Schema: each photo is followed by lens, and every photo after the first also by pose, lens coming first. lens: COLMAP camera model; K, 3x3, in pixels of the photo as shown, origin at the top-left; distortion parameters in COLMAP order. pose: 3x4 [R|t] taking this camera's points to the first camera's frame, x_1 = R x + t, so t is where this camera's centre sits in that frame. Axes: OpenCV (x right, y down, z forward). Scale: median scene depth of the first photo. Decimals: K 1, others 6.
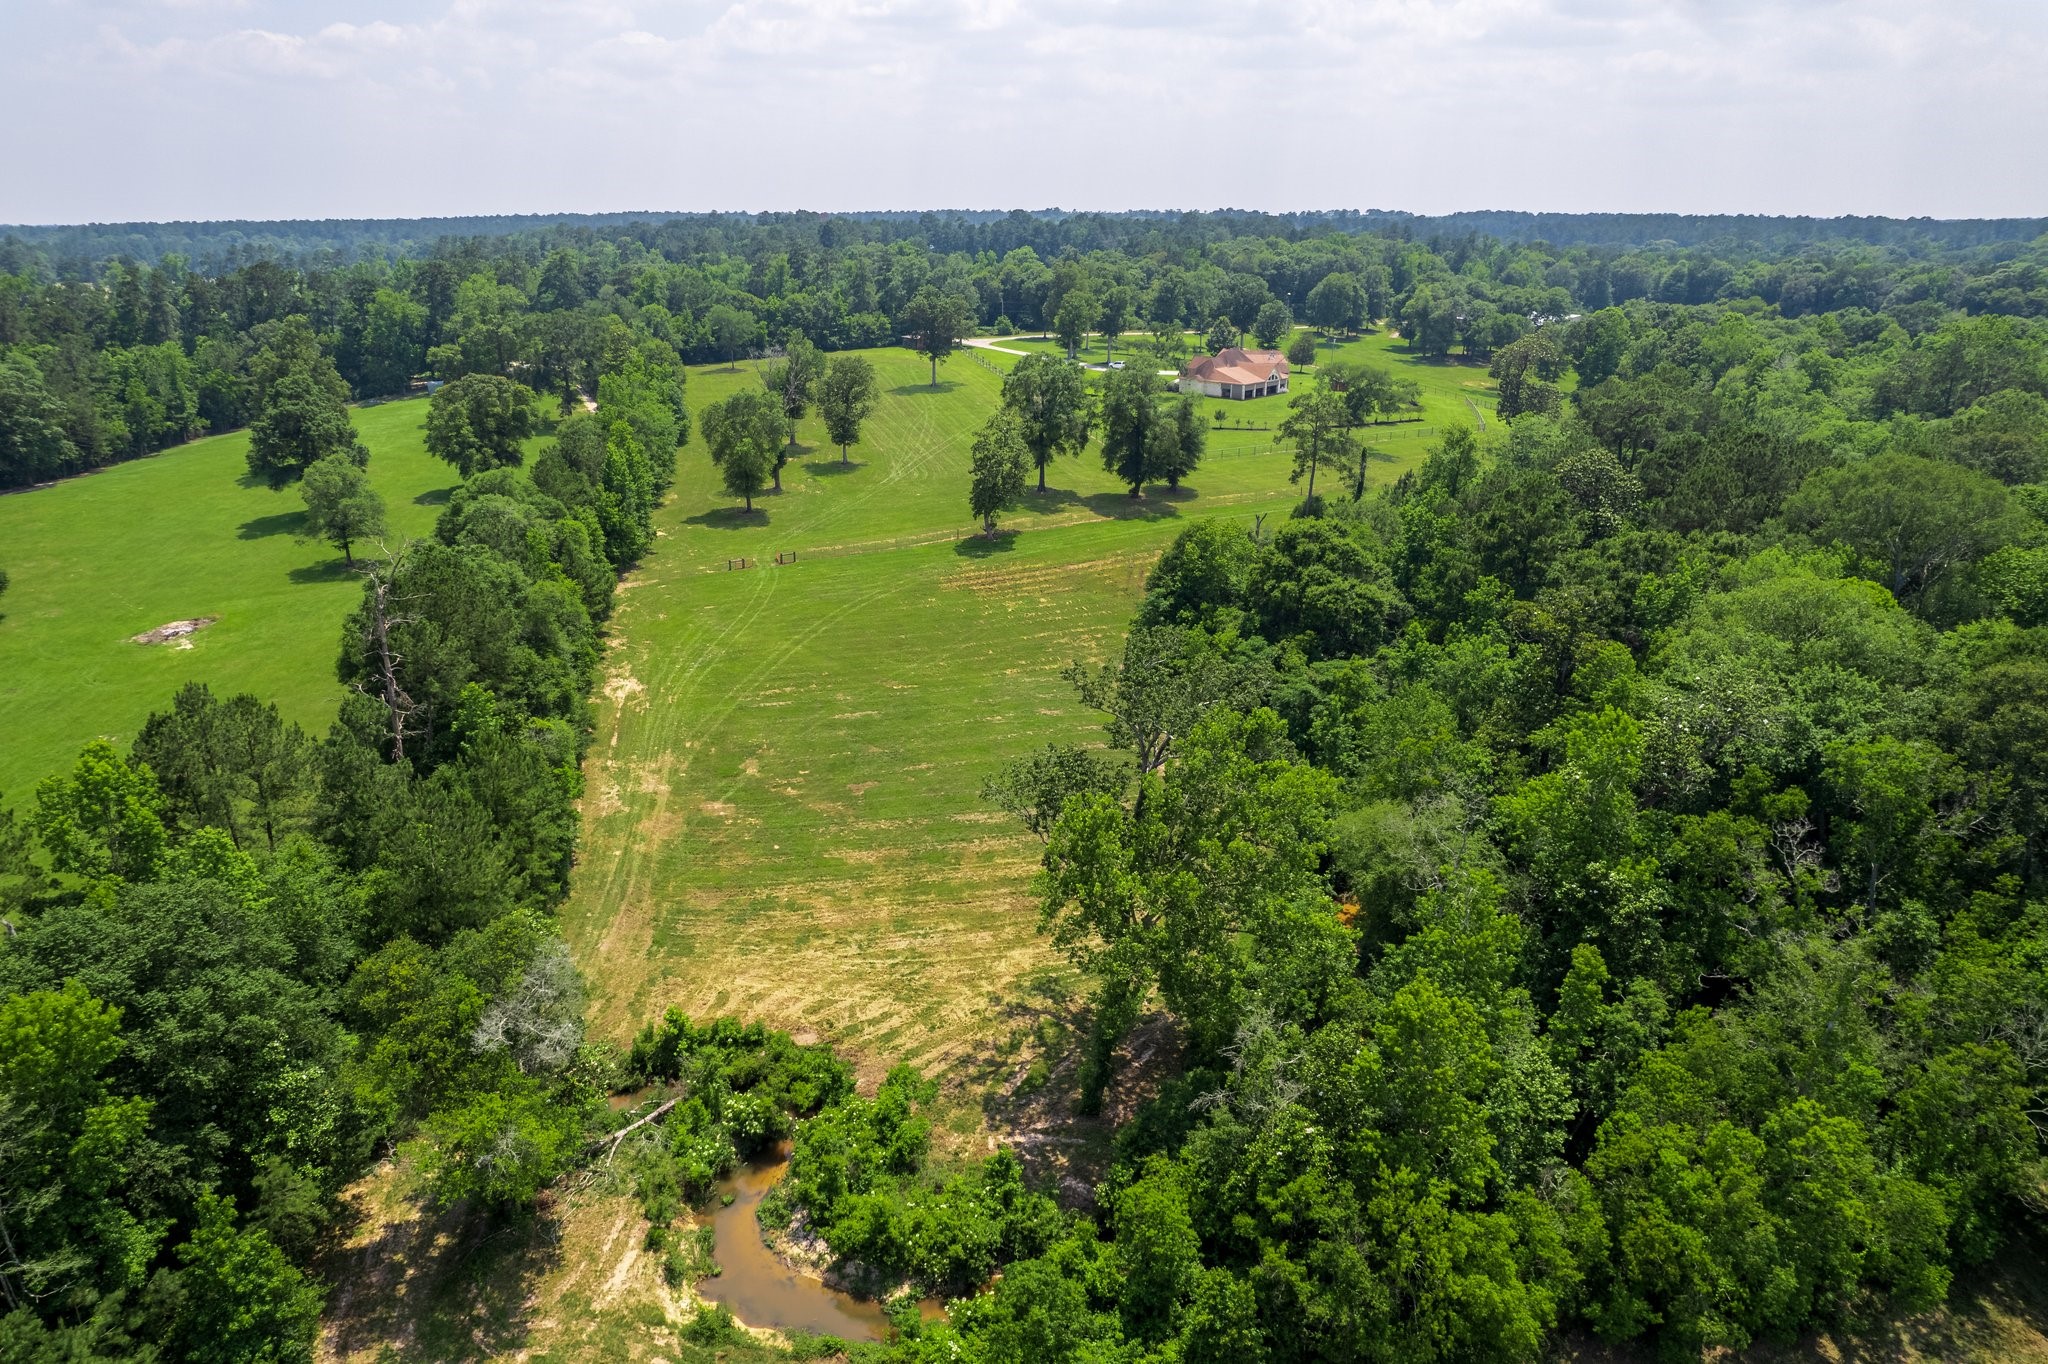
lens RADIAL K [[1313.0, 0, 1024.0], [0, 1313.0, 682.0], [0, 0, 1]] dist [-0.065484, 0.050834]
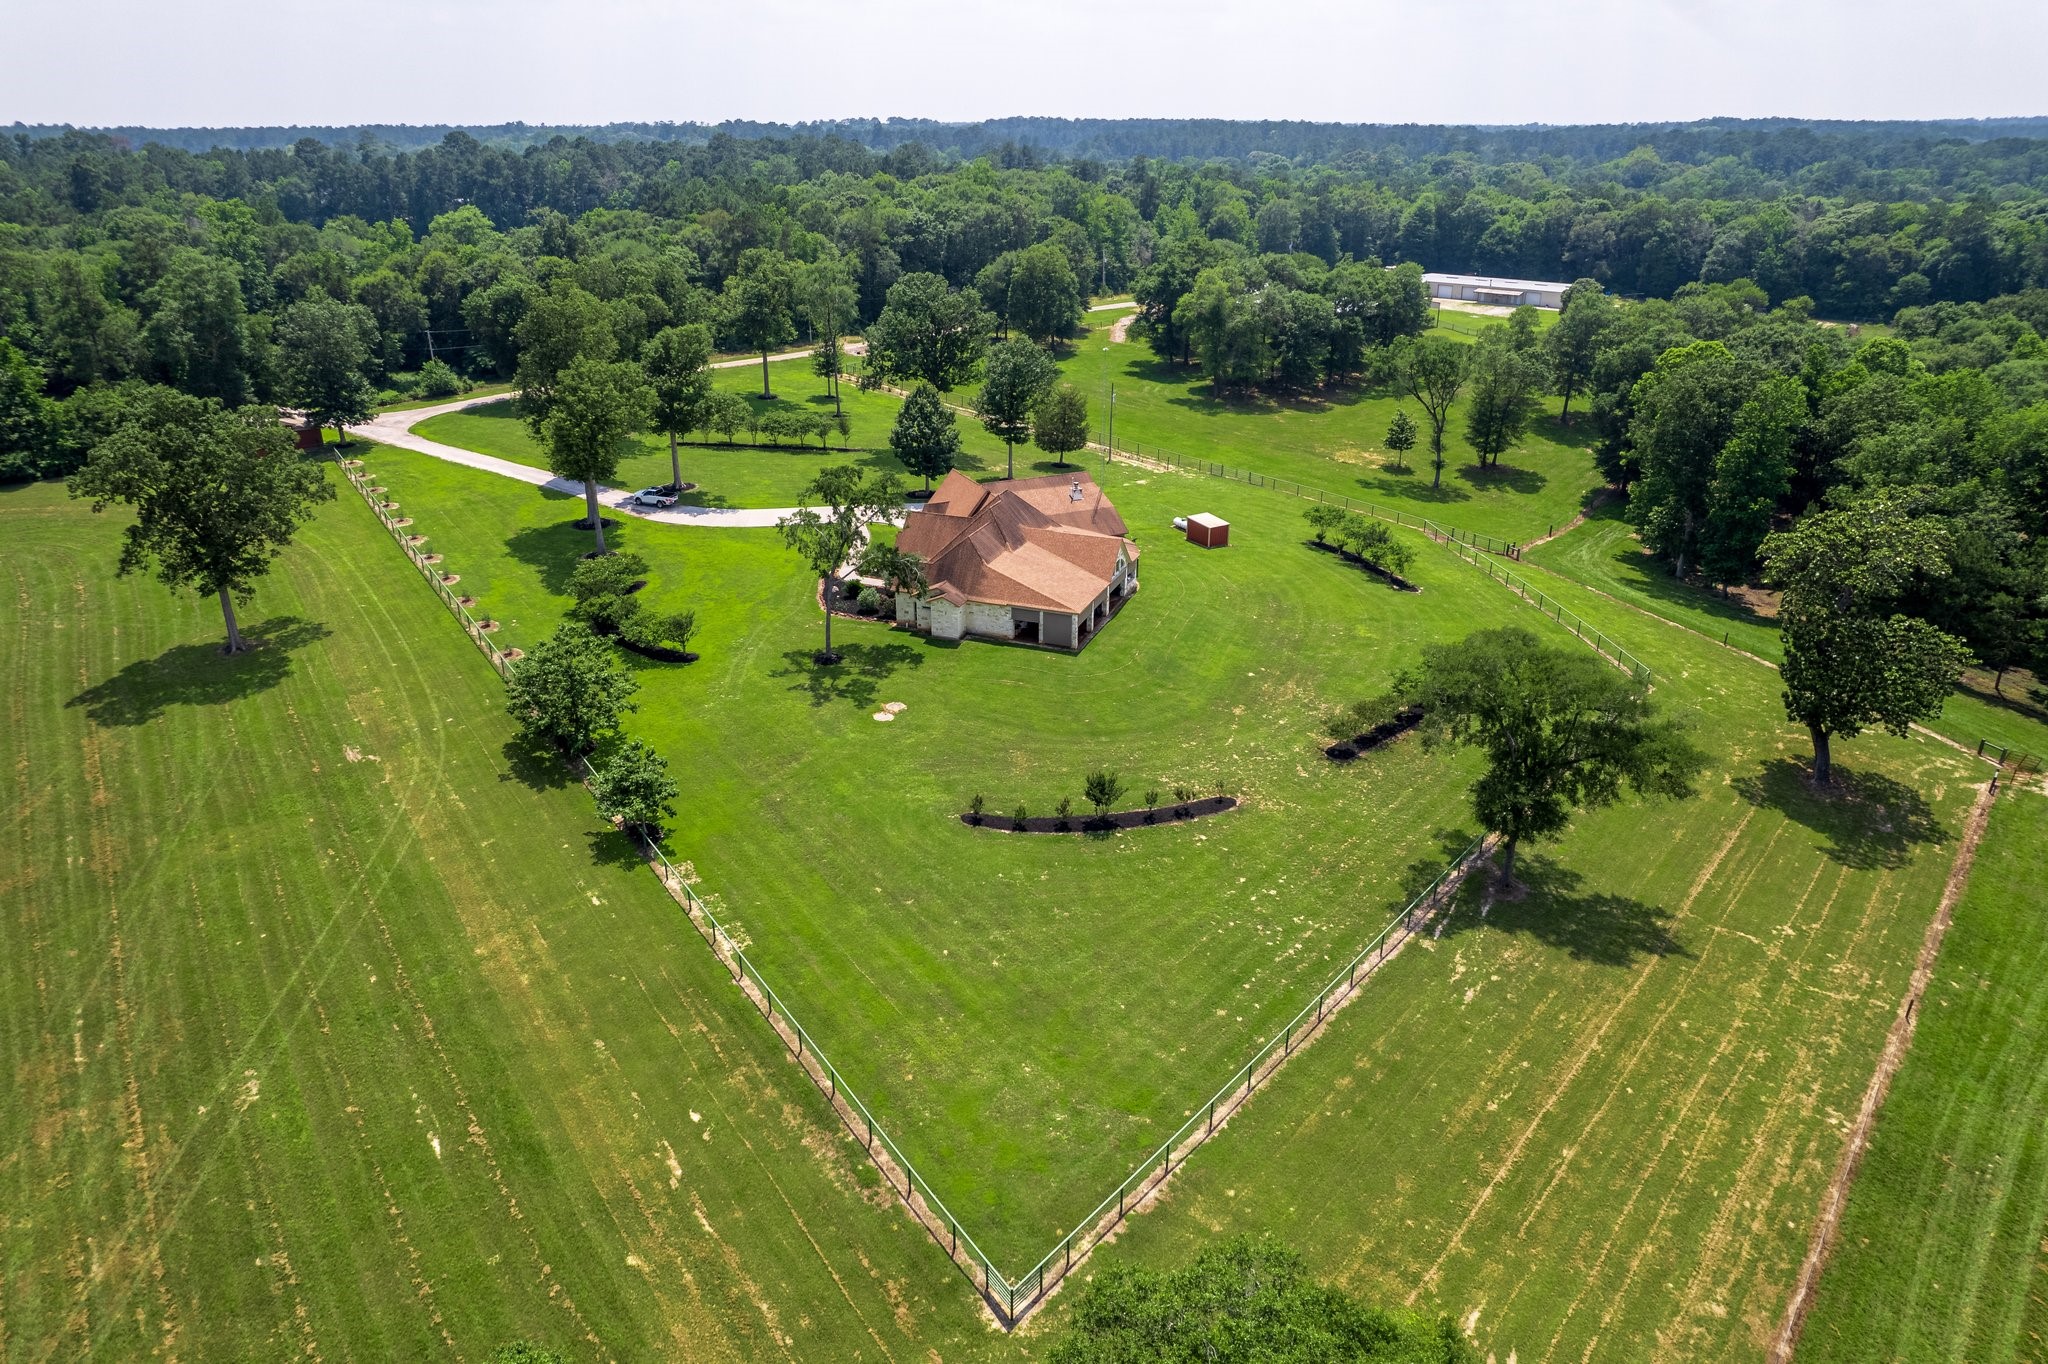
lens RADIAL K [[1313.0, 0, 1024.0], [0, 1313.0, 682.0], [0, 0, 1]] dist [-0.065484, 0.050834]
pose [[0.933468, -0.143581, 0.328666, 0.065558], [0.122586, 0.988909, 0.083849, -0.754295], [-0.337060, -0.037980, 0.940717, 1.971290]]
